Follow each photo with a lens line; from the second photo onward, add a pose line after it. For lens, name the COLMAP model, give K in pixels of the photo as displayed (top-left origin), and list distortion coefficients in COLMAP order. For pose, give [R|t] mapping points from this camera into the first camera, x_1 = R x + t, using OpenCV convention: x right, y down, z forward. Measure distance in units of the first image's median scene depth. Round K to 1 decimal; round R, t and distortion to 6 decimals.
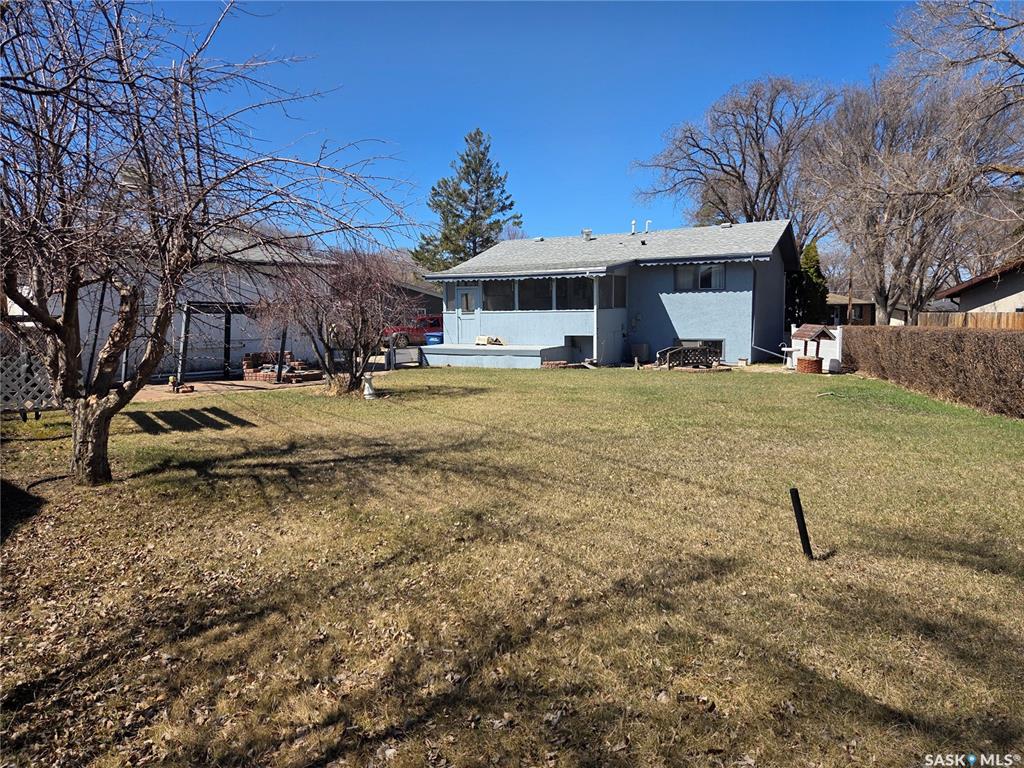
lens RADIAL K [[668.5, 0, 512.2], [0, 668.5, 371.4], [0, 0, 1]] dist [0.054867, -0.050709]
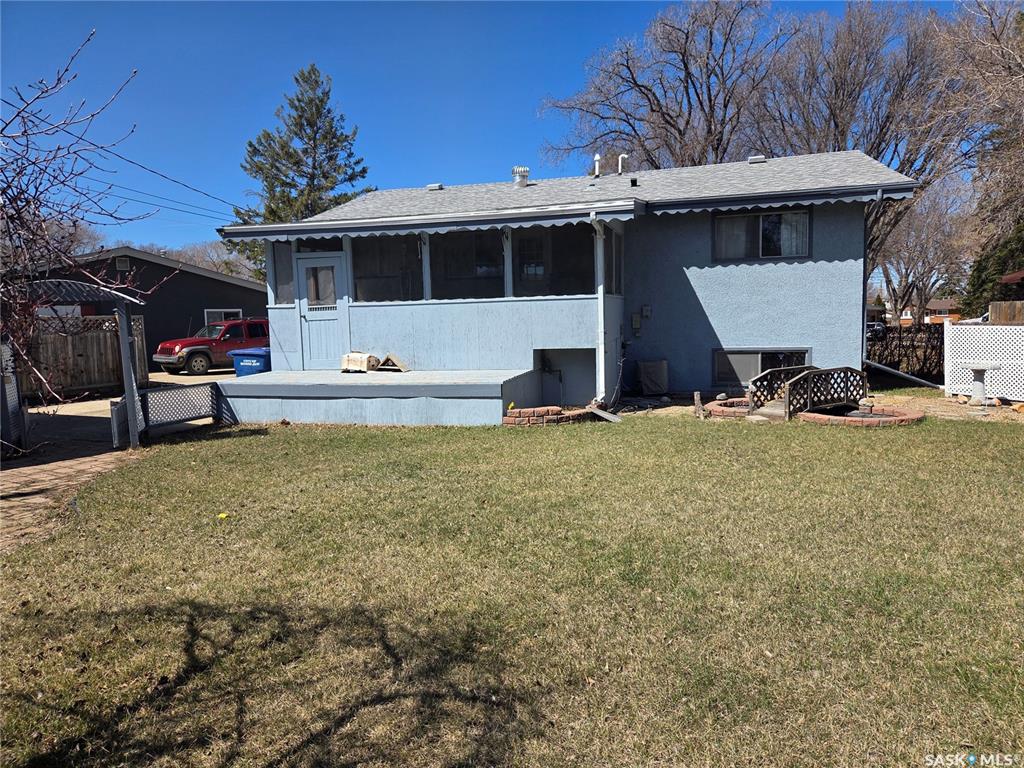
lens RADIAL K [[668.5, 0, 512.2], [0, 668.5, 371.4], [0, 0, 1]] dist [0.054867, -0.050709]
pose [[0.971707, -0.033571, 0.233792, -0.048616], [0.036247, 0.999317, -0.007159, -0.032734], [-0.233392, 0.015430, 0.972260, 0.503868]]
